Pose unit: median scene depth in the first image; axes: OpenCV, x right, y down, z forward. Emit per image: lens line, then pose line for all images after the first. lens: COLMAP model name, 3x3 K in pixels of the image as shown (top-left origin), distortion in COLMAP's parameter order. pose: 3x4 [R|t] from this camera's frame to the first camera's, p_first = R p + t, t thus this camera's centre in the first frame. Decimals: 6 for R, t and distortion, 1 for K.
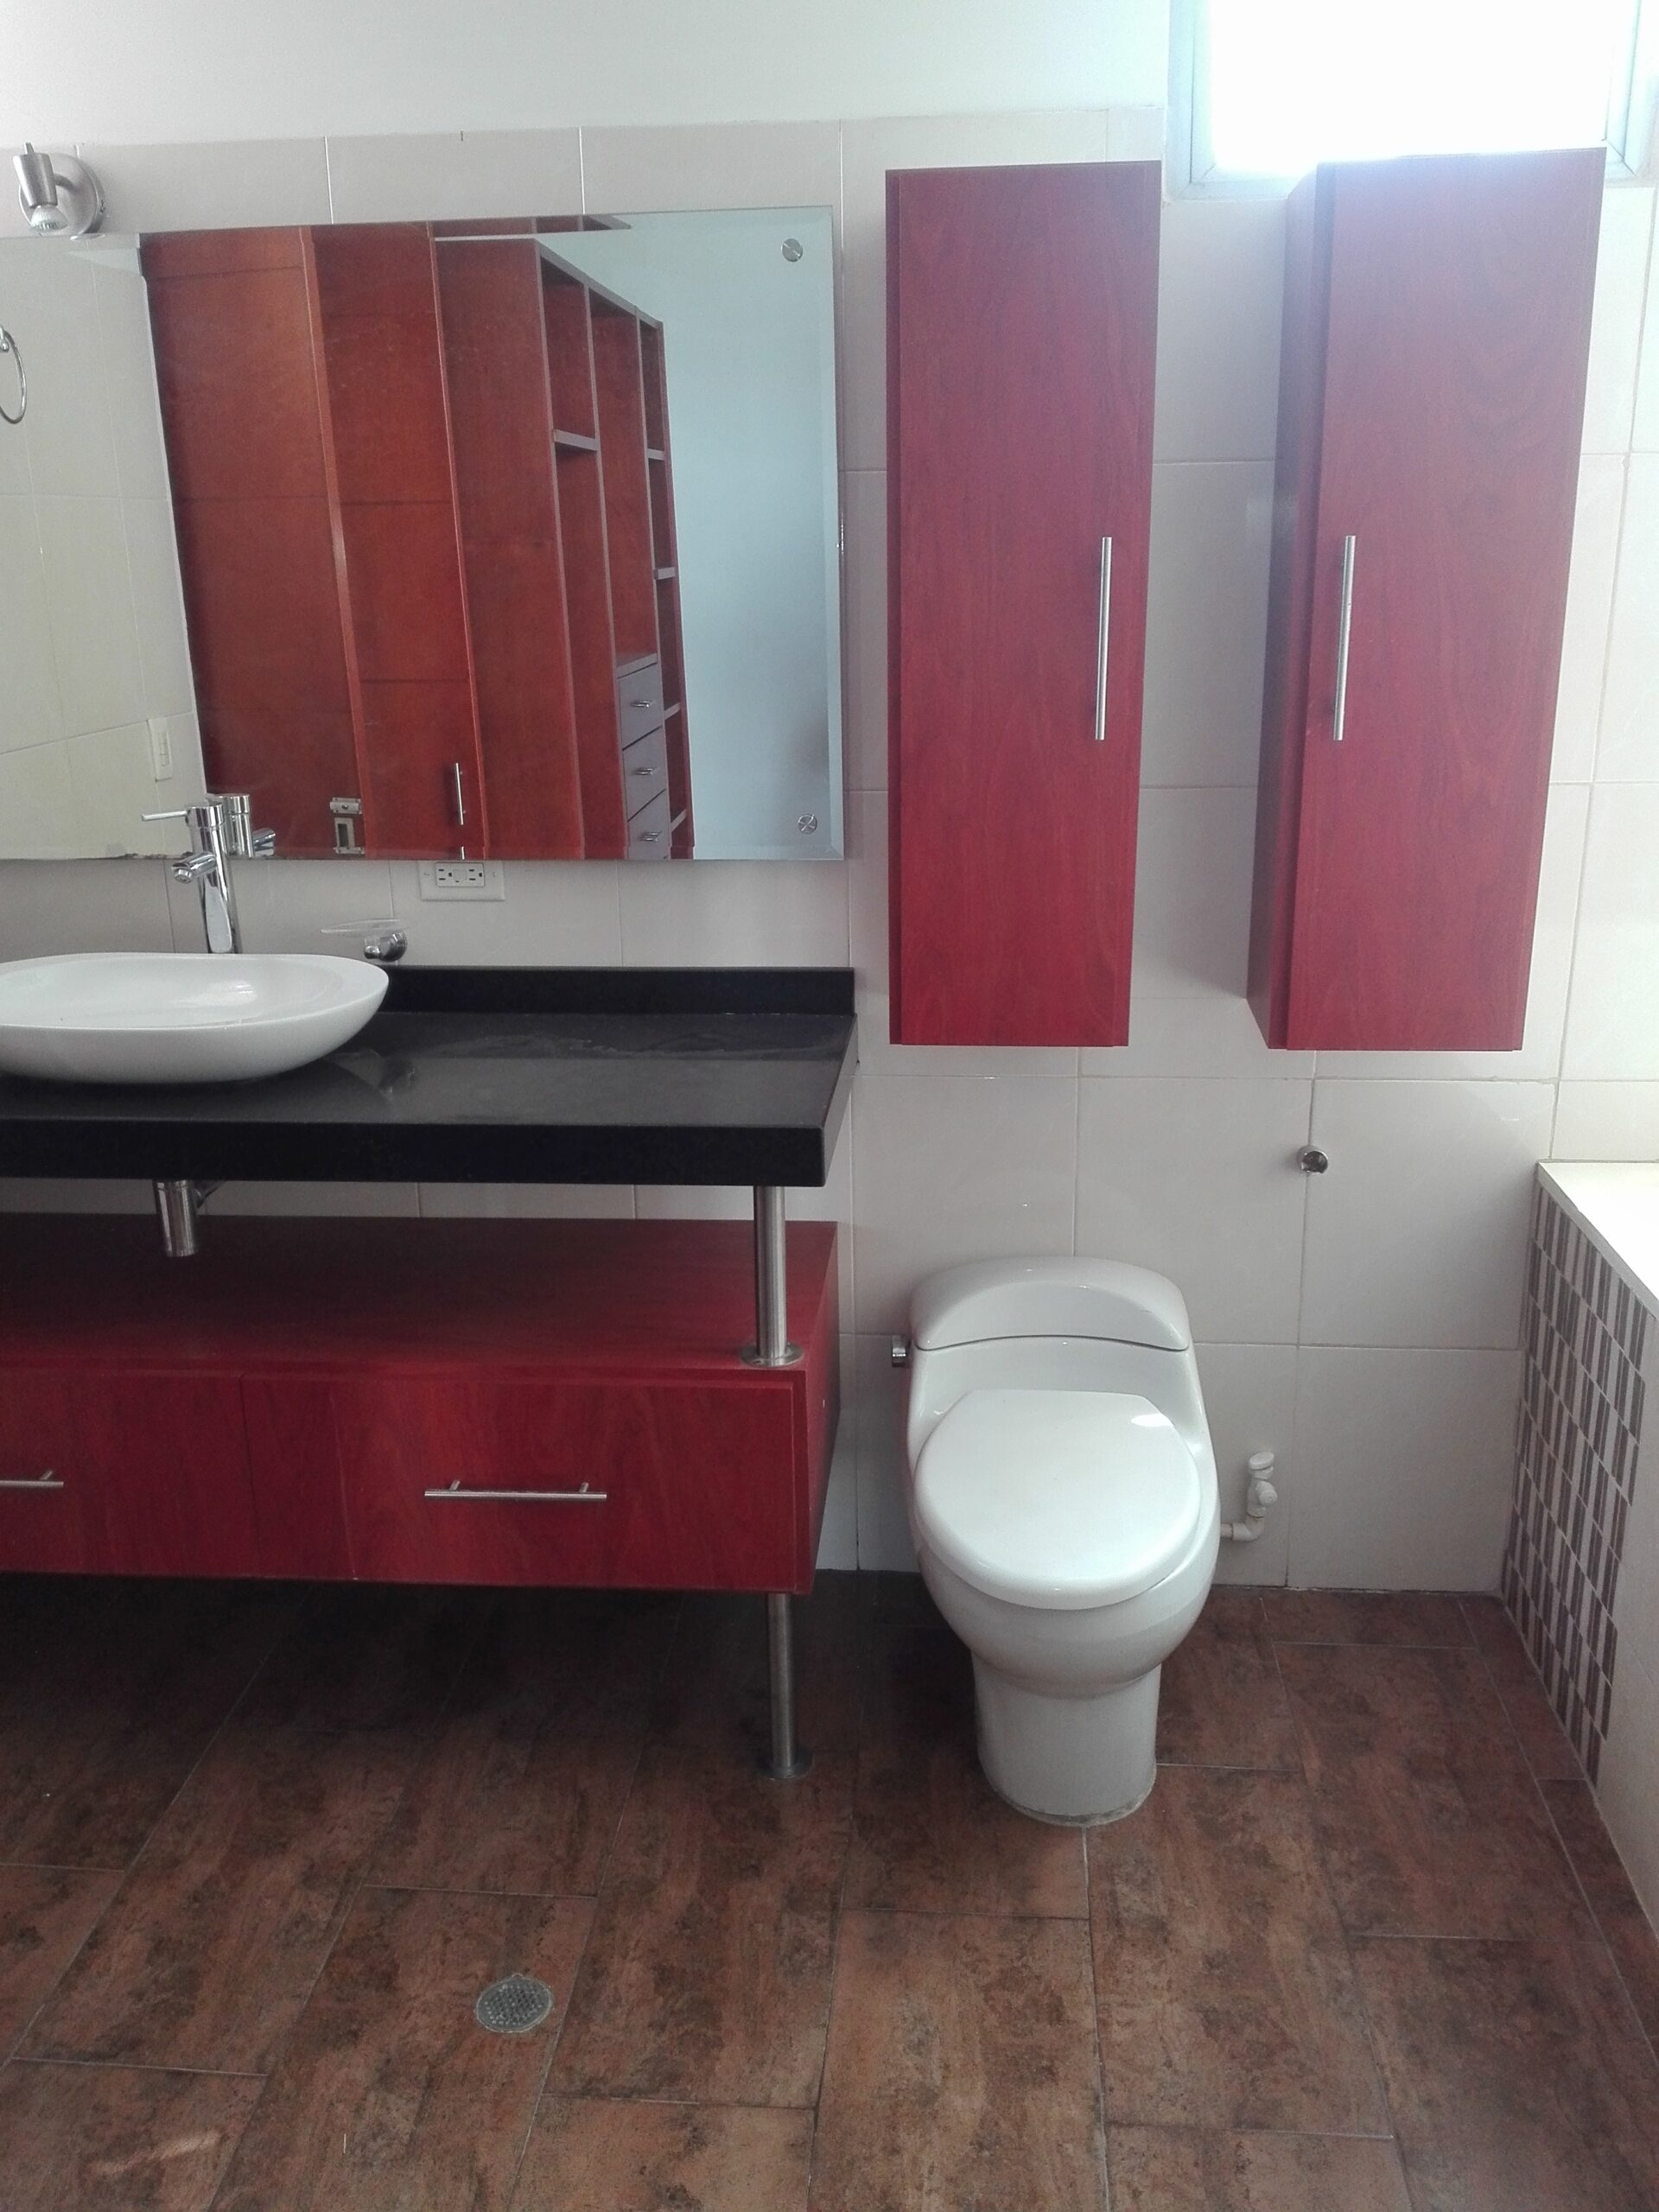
lens RADIAL K [[1820.9, 0, 819.8], [0, 1820.9, 1101.5], [0, 0, 1]] dist [0.101982, -0.200145]
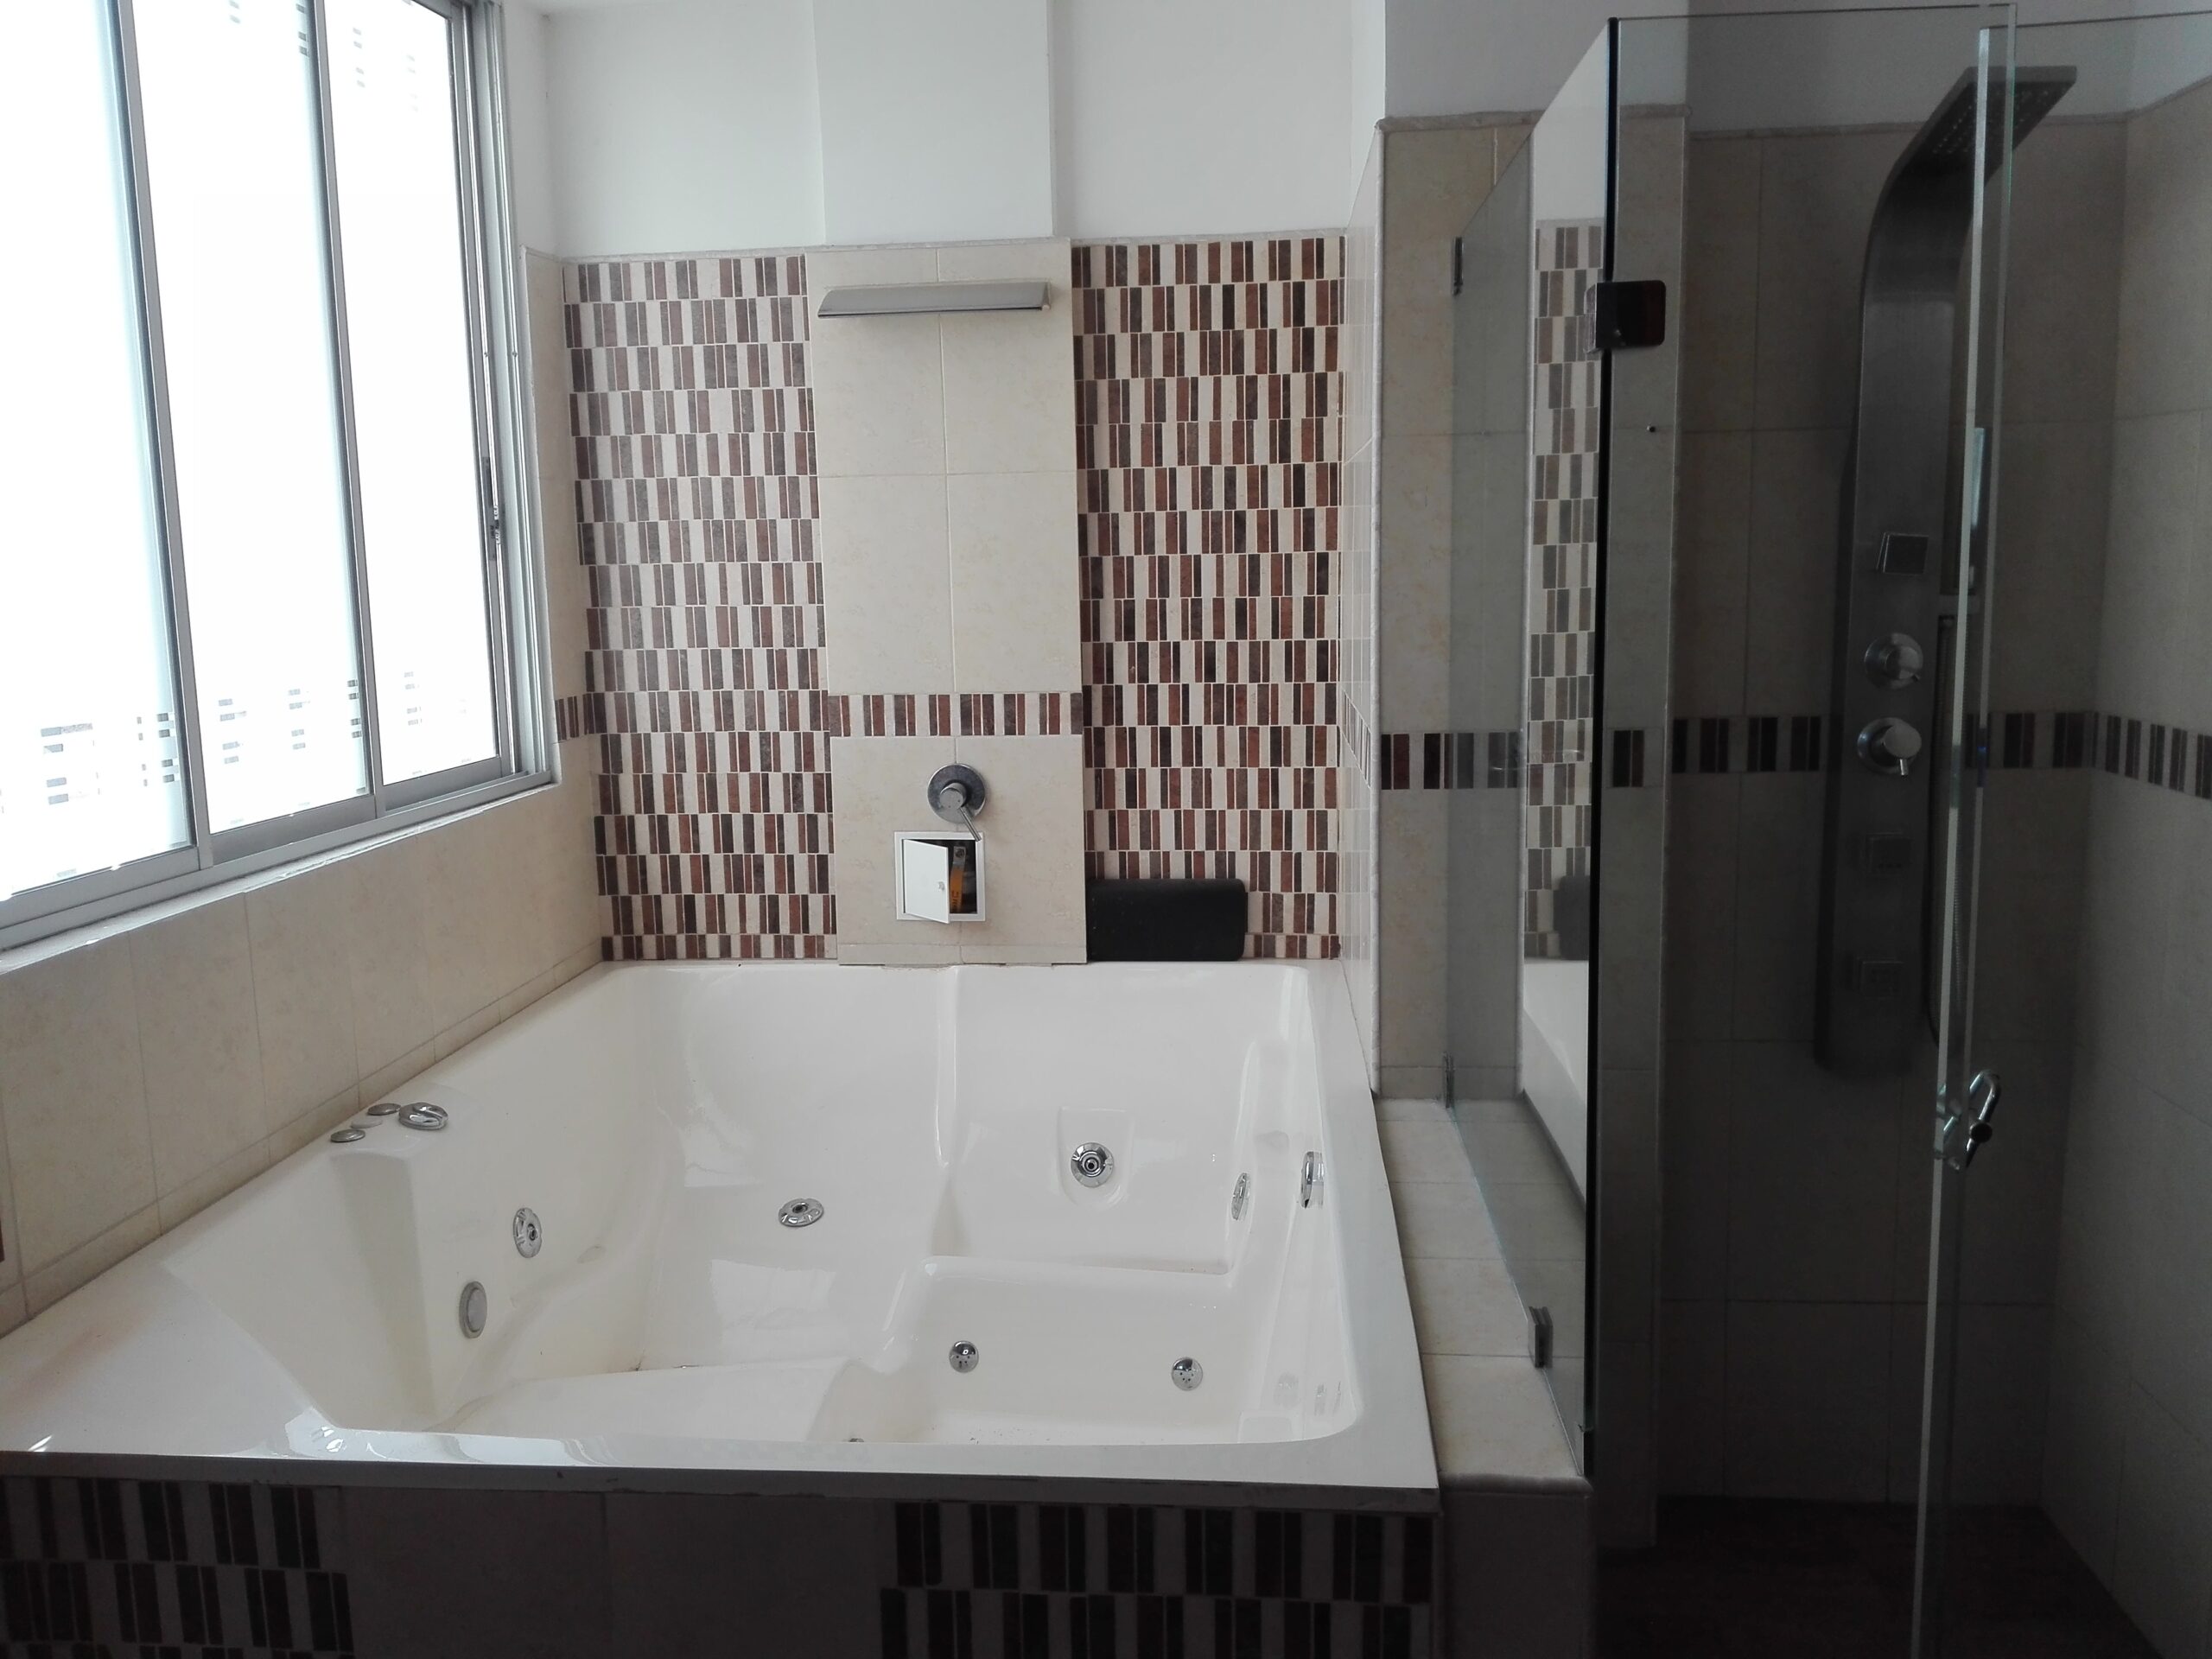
lens RADIAL K [[1820.9, 0, 1106.4], [0, 1820.9, 811.8], [0, 0, 1]] dist [0.101982, -0.200145]
pose [[0.000784, -0.119567, 0.992826, -0.258741], [0.310617, 0.943745, 0.113411, -0.125989], [-0.950535, 0.308300, 0.037880, 0.509945]]
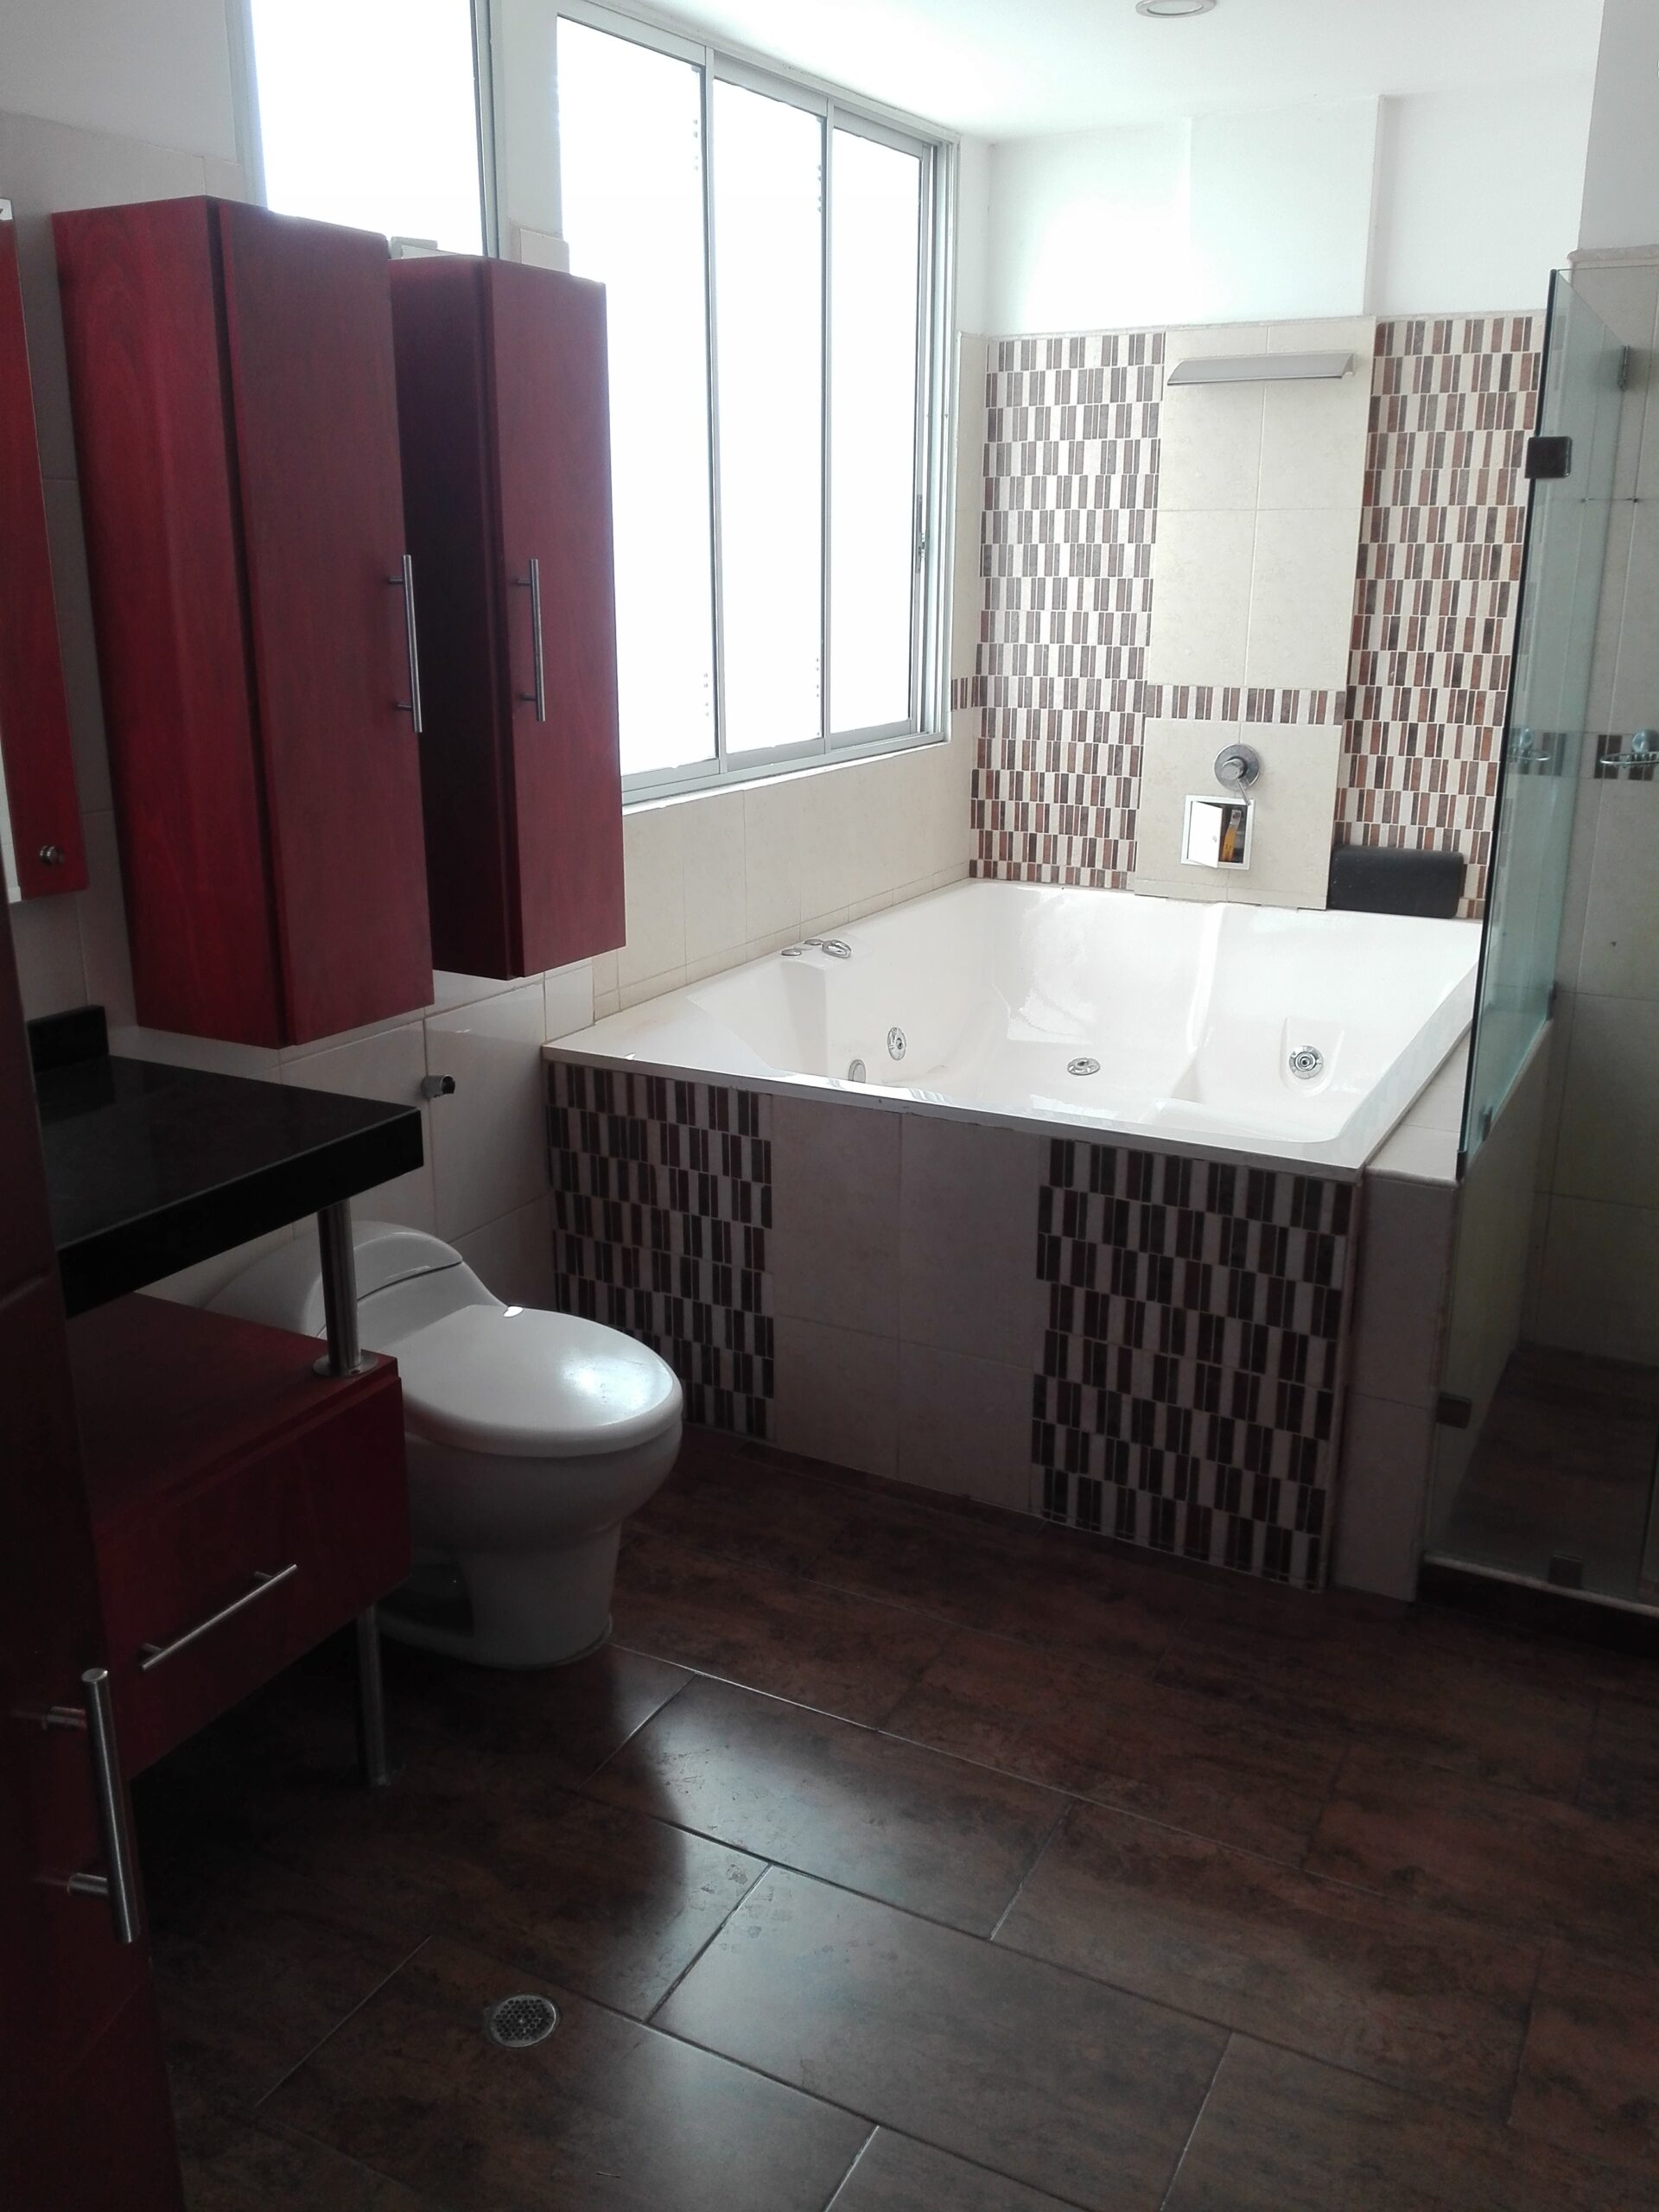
lens RADIAL K [[1820.9, 0, 824.2], [0, 1820.9, 1107.7], [0, 0, 1]] dist [0.101982, -0.200145]
pose [[0.384621, -0.247456, 0.889287, -0.746502], [0.257704, 0.953877, 0.153971, -0.078496], [-0.886372, 0.169952, 0.430652, 0.296392]]
